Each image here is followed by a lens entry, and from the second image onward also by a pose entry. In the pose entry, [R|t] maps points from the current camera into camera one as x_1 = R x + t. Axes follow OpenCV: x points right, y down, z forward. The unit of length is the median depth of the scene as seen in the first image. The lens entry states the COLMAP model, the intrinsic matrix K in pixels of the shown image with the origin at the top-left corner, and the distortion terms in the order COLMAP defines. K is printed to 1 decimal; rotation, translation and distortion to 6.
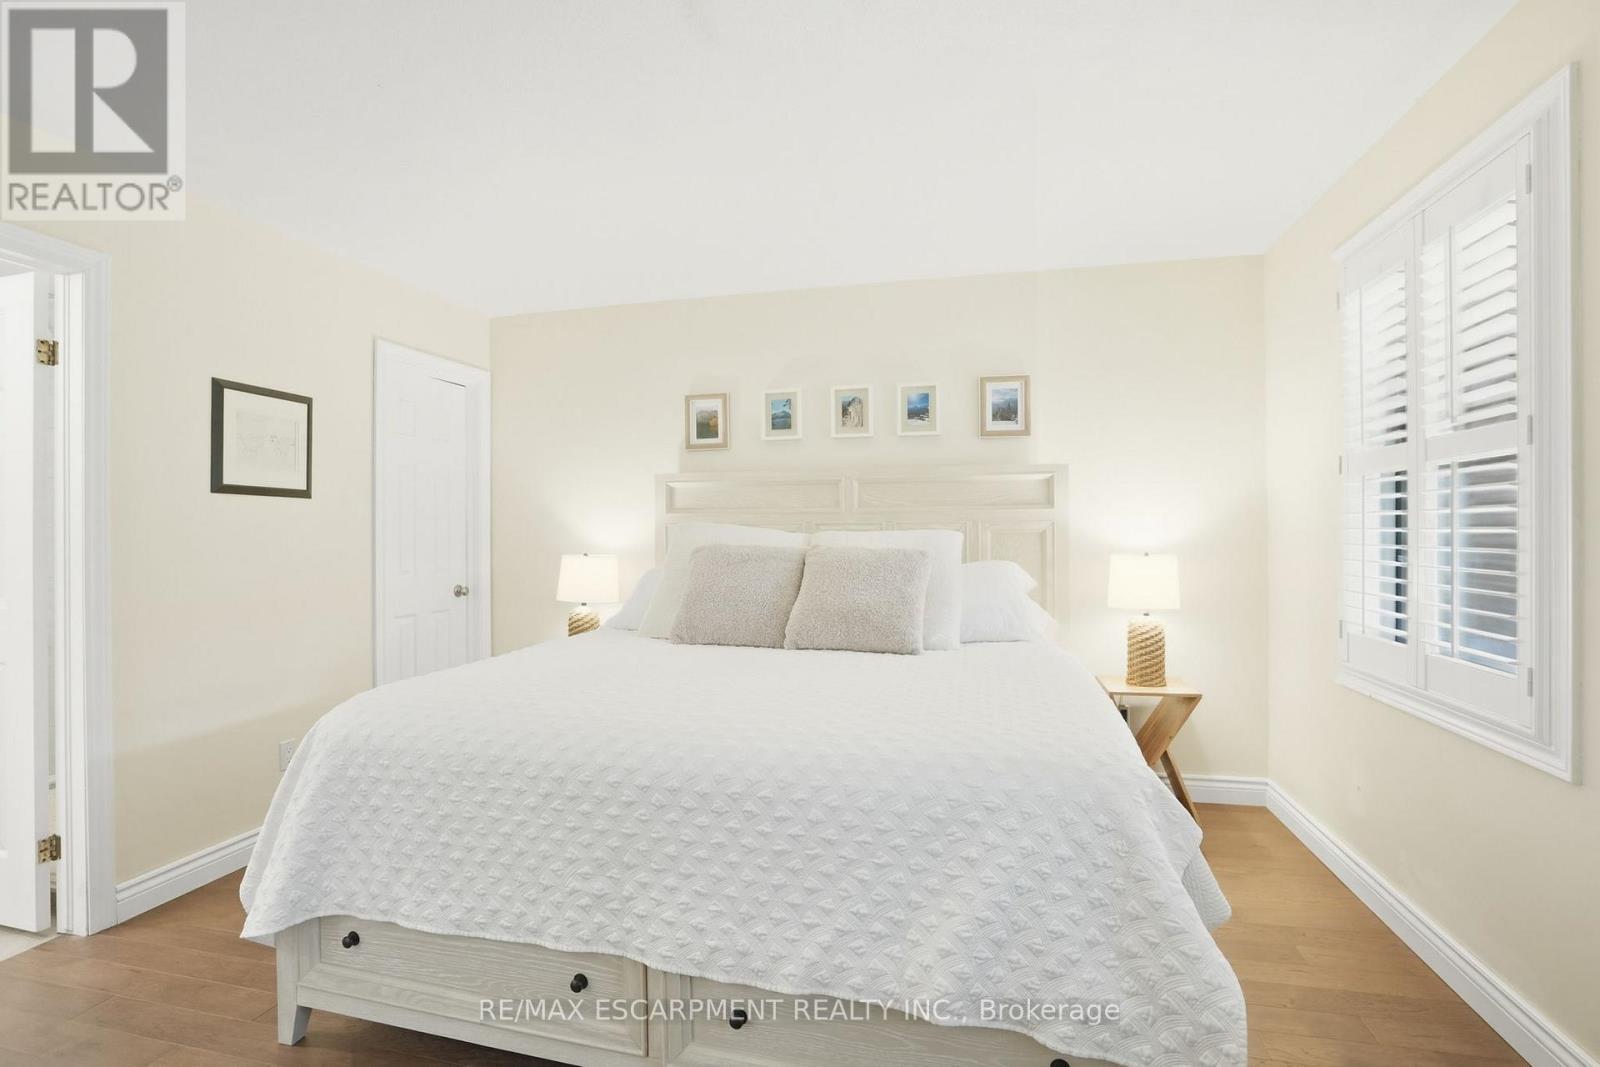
lens RADIAL K [[752.2, 0, 800.0], [0, 752.2, 533.5], [0, 0, 1]] dist [-0.058317, 0.020937]
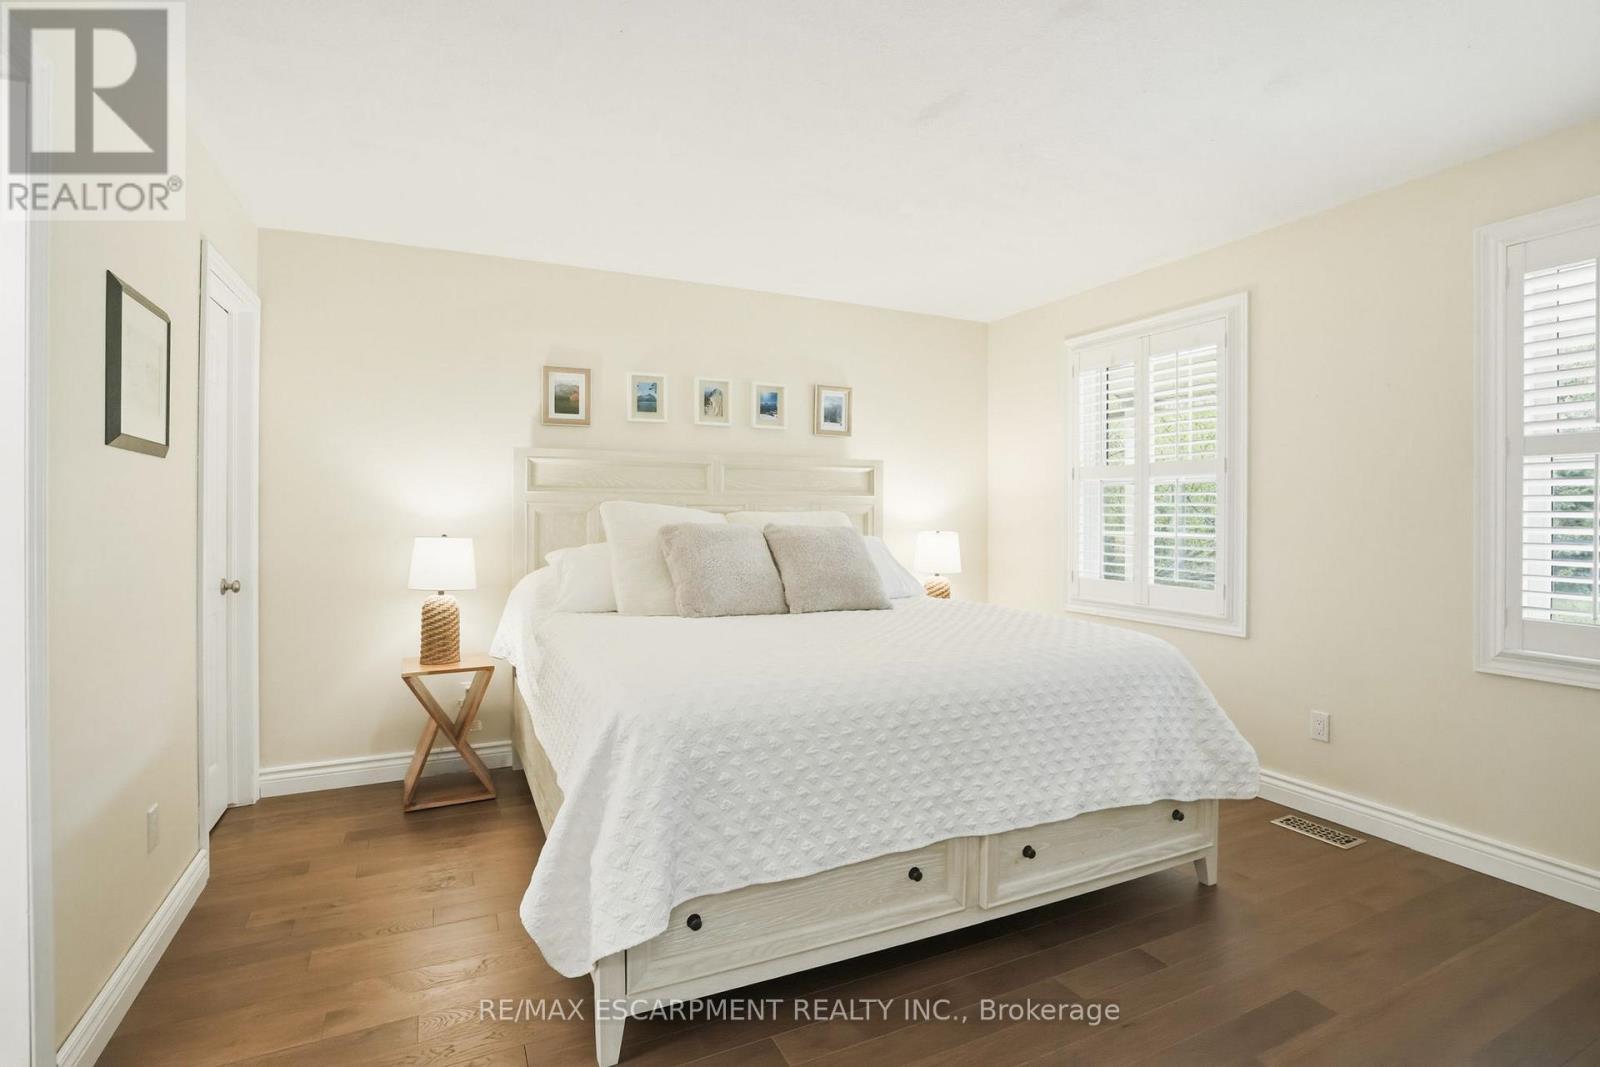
lens RADIAL K [[768.3, 0, 808.7], [0, 768.3, 515.9], [0, 0, 1]] dist [-0.053499, 0.001320]
pose [[0.773123, 0.005547, 0.634232, -0.615808], [-0.005944, 0.999981, -0.001501, 0.004277], [-0.634228, -0.002609, 0.773142, 0.061694]]
